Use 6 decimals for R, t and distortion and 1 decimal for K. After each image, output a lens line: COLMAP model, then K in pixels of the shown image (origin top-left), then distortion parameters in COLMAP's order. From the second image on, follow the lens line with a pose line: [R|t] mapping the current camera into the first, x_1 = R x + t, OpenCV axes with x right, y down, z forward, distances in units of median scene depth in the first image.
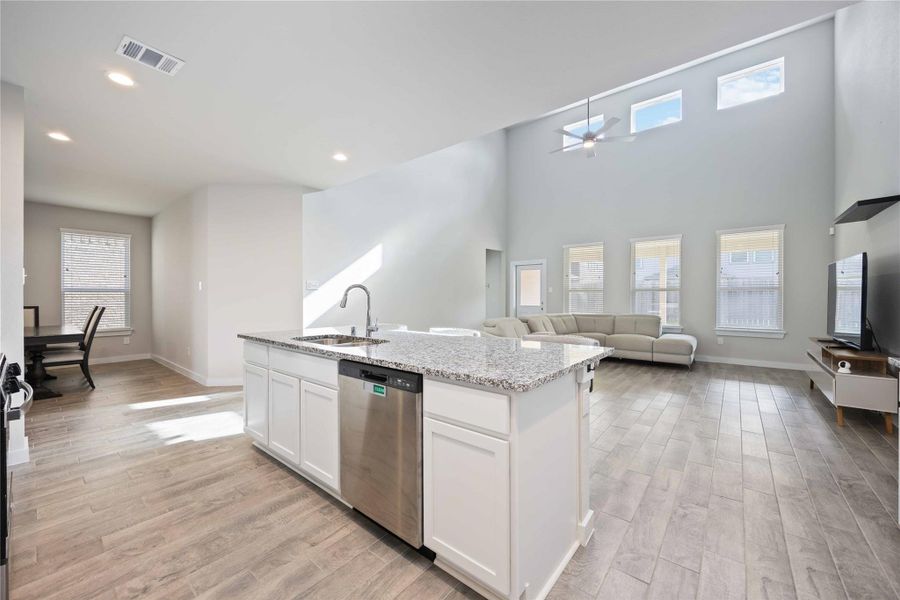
lens RADIAL K [[346.4, 0, 450.7], [0, 346.4, 300.2], [0, 0, 1]] dist [-0.009401, 0.000221]
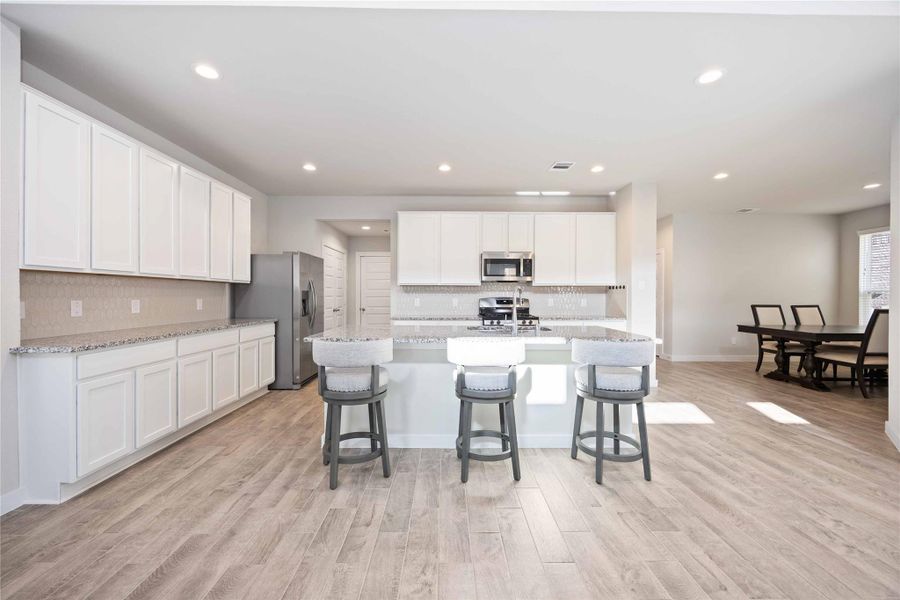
lens RADIAL K [[346.4, 0, 451.4], [0, 346.4, 295.8], [0, 0, 1]] dist [-0.009401, 0.000221]
pose [[-0.759354, -0.004515, -0.650662, 0.784025], [-0.006864, 0.999976, 0.001071, -0.013073], [0.650641, 0.005279, -0.759367, 2.035313]]
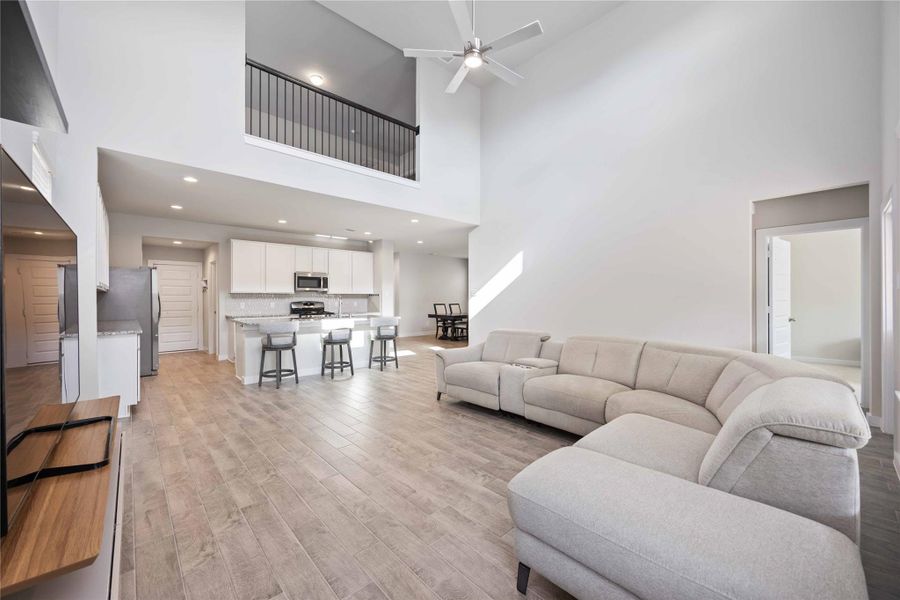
lens RADIAL K [[346.4, 0, 450.6], [0, 346.4, 298.5], [0, 0, 1]] dist [-0.009401, 0.000221]
pose [[-0.125094, -0.002267, -0.992142, 2.378029], [-0.001118, 0.999997, -0.002144, -0.024812], [0.992144, 0.000841, -0.125096, 2.416998]]
